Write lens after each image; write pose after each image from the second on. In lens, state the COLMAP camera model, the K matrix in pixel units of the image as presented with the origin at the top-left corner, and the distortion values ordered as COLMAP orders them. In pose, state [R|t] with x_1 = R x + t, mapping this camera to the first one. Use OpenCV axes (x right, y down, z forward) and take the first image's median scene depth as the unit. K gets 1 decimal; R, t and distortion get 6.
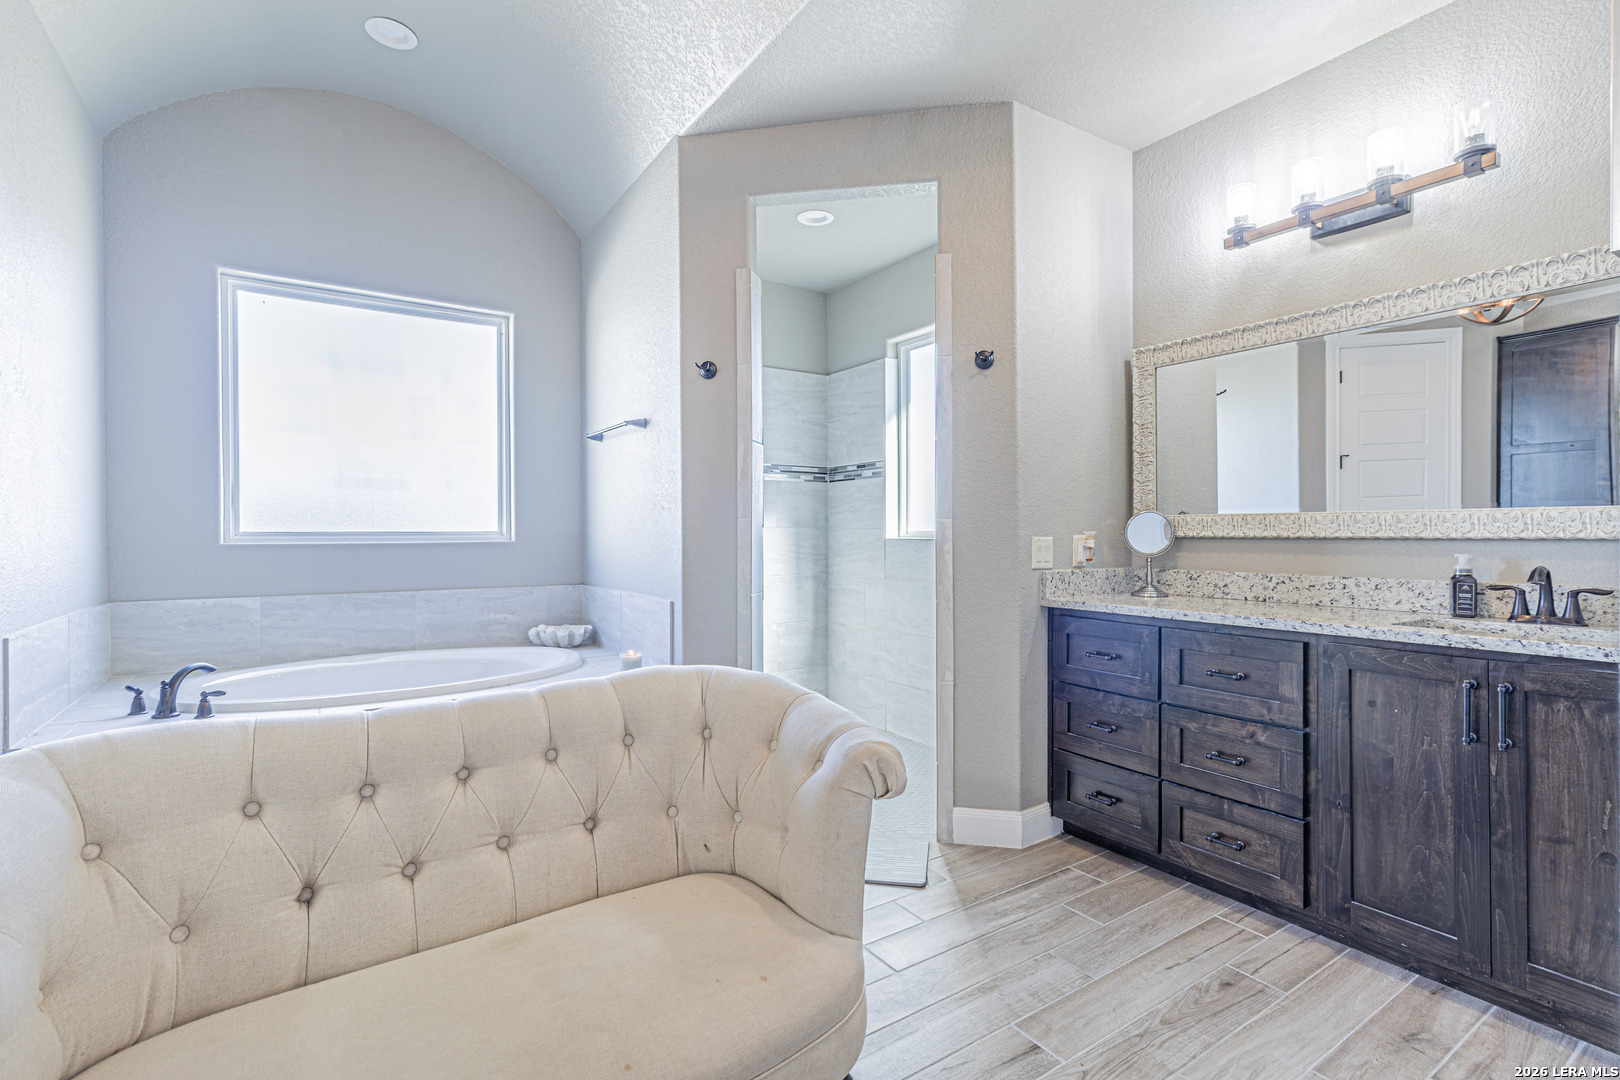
lens RADIAL K [[750.1, 0, 809.3], [0, 750.1, 533.4], [0, 0, 1]] dist [0.004690, 0.001061]
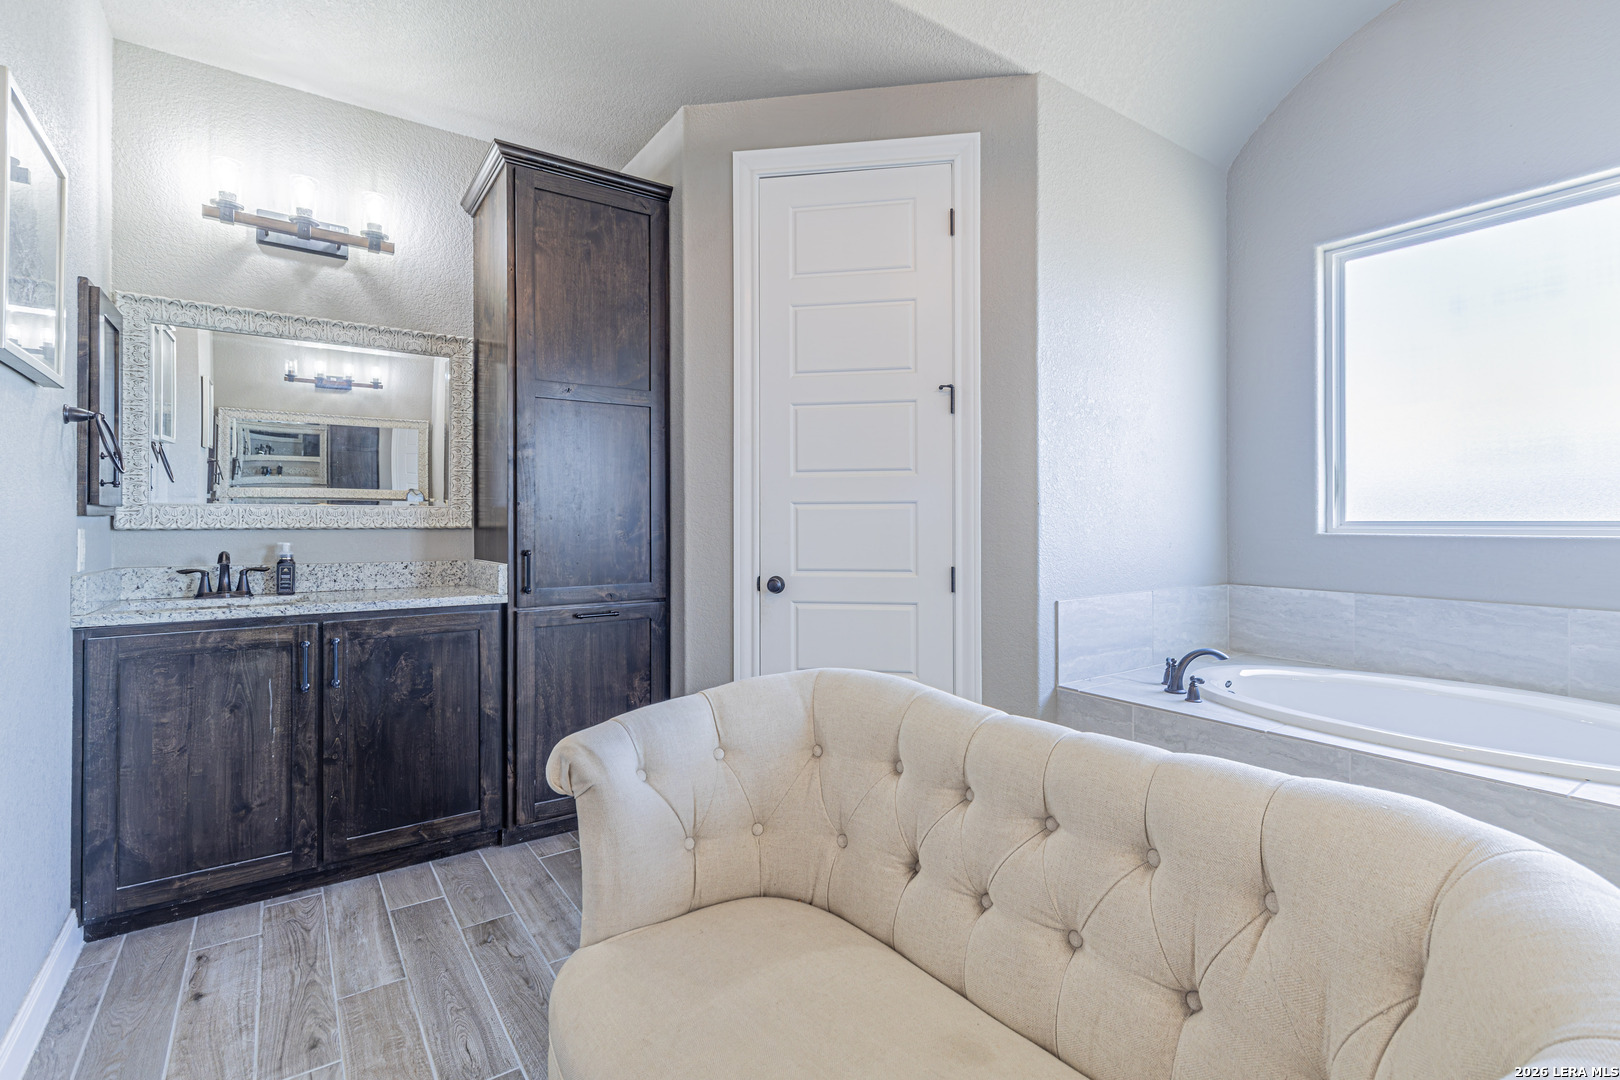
lens RADIAL K [[750.1, 0, 810.0], [0, 750.1, 511.3], [0, 0, 1]] dist [0.004690, 0.001061]
pose [[0.040845, -0.010735, -0.999108, 0.155706], [-0.003230, 0.999936, -0.010876, -0.001982], [0.999160, 0.003672, 0.040807, 0.330434]]
